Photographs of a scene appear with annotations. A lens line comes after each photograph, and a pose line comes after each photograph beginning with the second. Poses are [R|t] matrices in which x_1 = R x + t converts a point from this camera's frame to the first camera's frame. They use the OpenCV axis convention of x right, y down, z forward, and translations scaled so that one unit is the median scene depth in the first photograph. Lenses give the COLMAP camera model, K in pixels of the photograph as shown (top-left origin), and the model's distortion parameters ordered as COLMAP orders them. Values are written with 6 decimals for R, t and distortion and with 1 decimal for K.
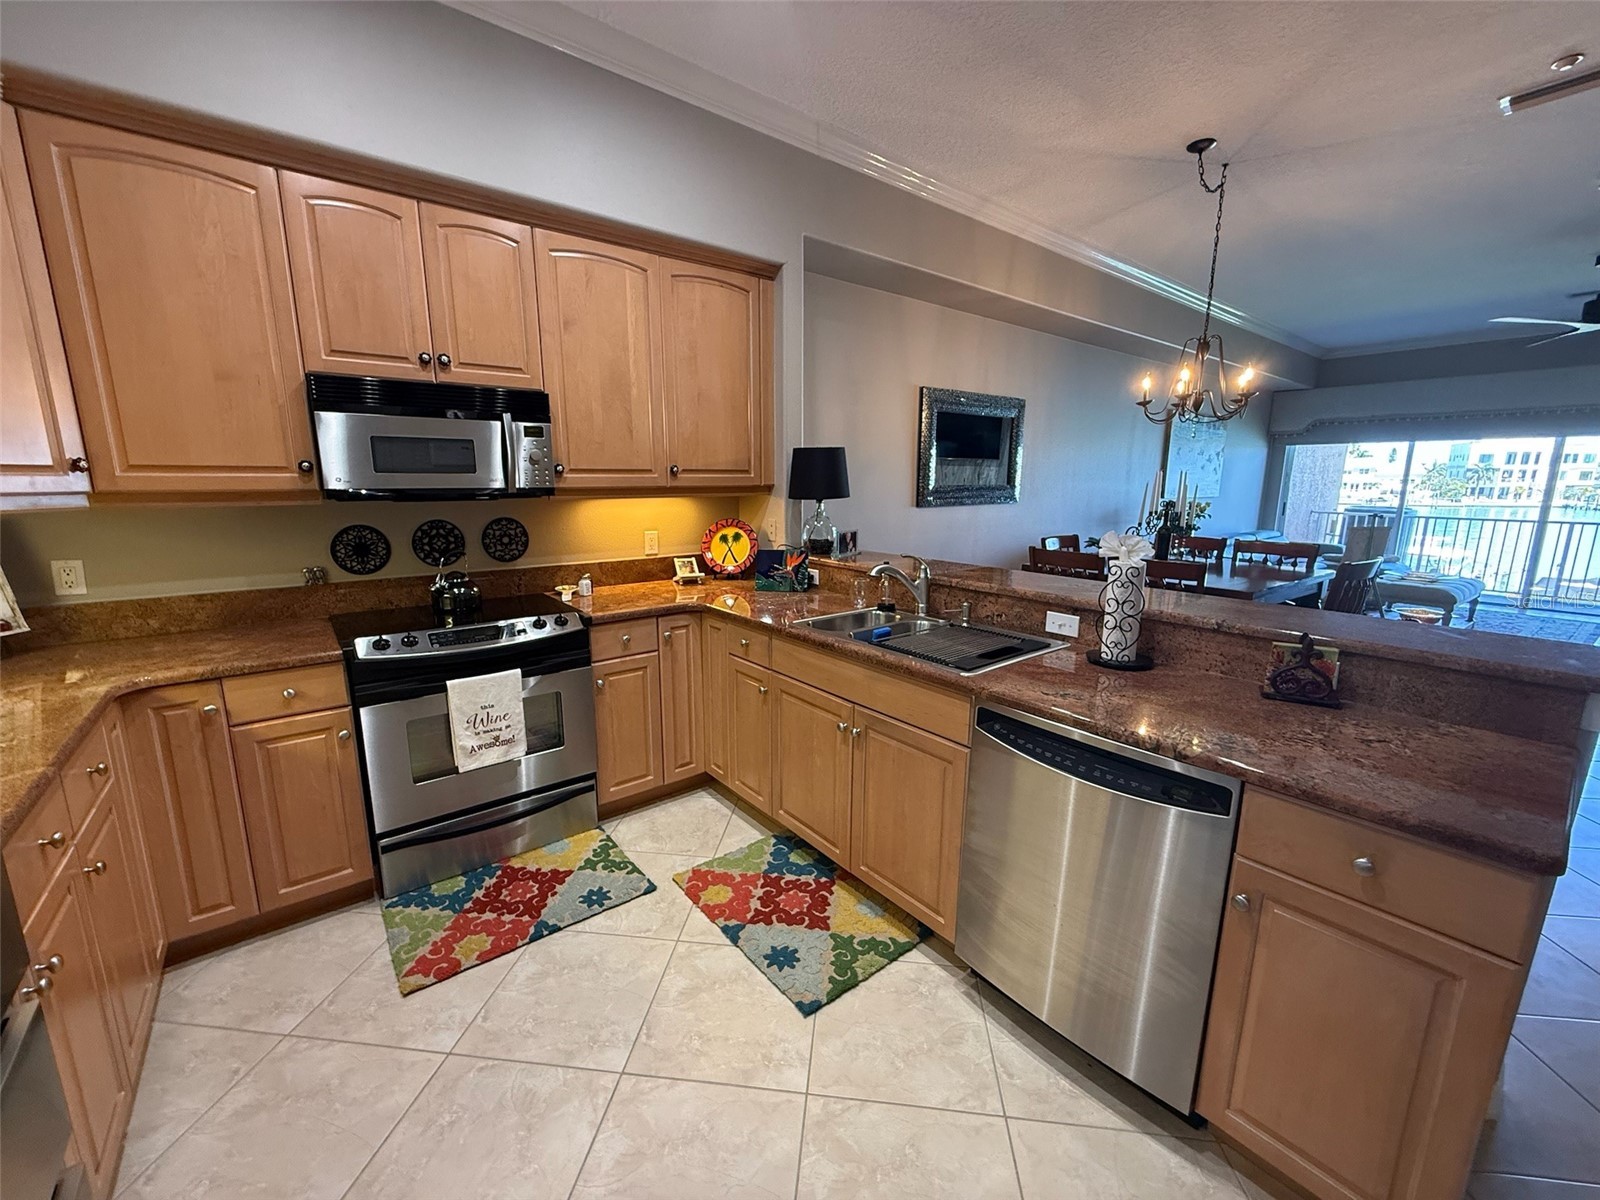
lens RADIAL K [[636.5, 0, 797.5], [0, 636.5, 602.2], [0, 0, 1]] dist [-0.000206, -0.000037]
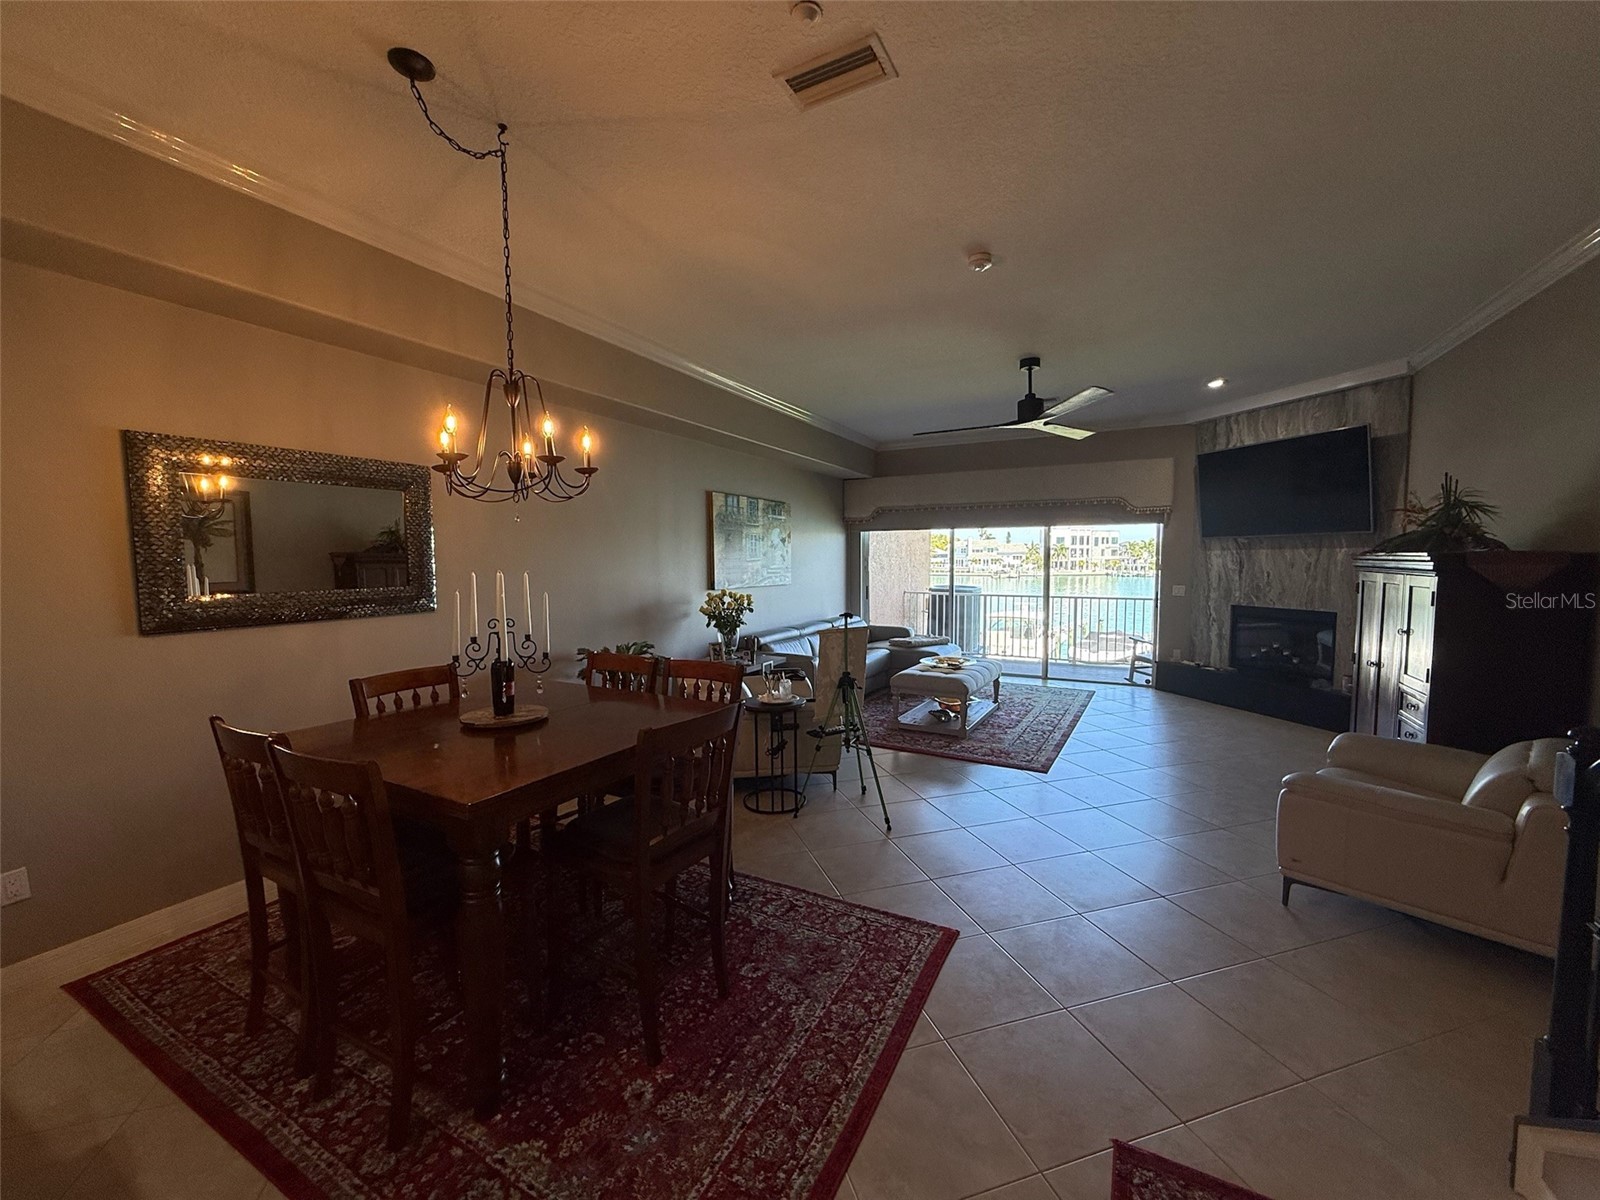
lens RADIAL K [[636.5, 0, 797.5], [0, 636.5, 602.2], [0, 0, 1]] dist [-0.000206, -0.000037]
pose [[0.913474, -0.037558, 0.405160, 0.801908], [0.087254, 0.990649, -0.104891, -0.110575], [-0.397431, 0.131167, 0.908209, 0.398658]]
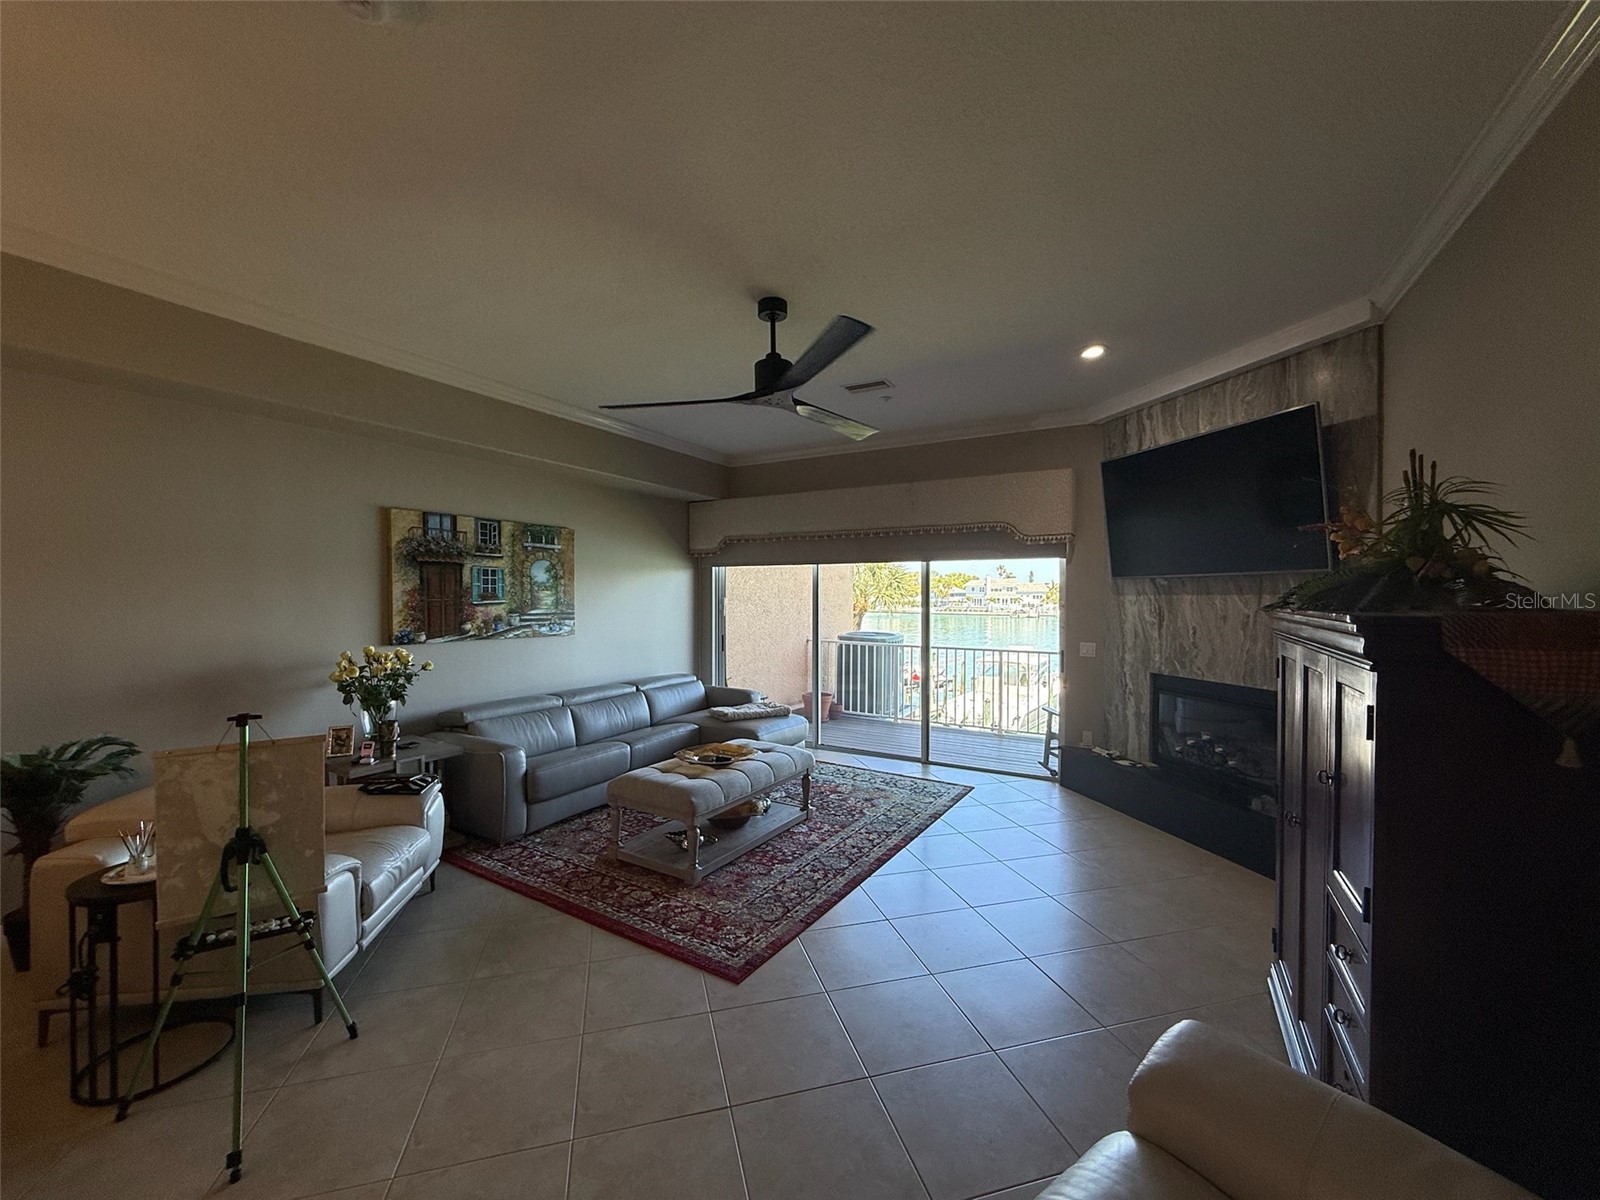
lens RADIAL K [[636.5, 0, 797.5], [0, 636.5, 602.2], [0, 0, 1]] dist [-0.000206, -0.000037]
pose [[0.927279, -0.005786, 0.374327, 1.751773], [0.073002, 0.983481, -0.165640, -0.180953], [-0.367185, 0.180921, 0.912383, 0.693078]]
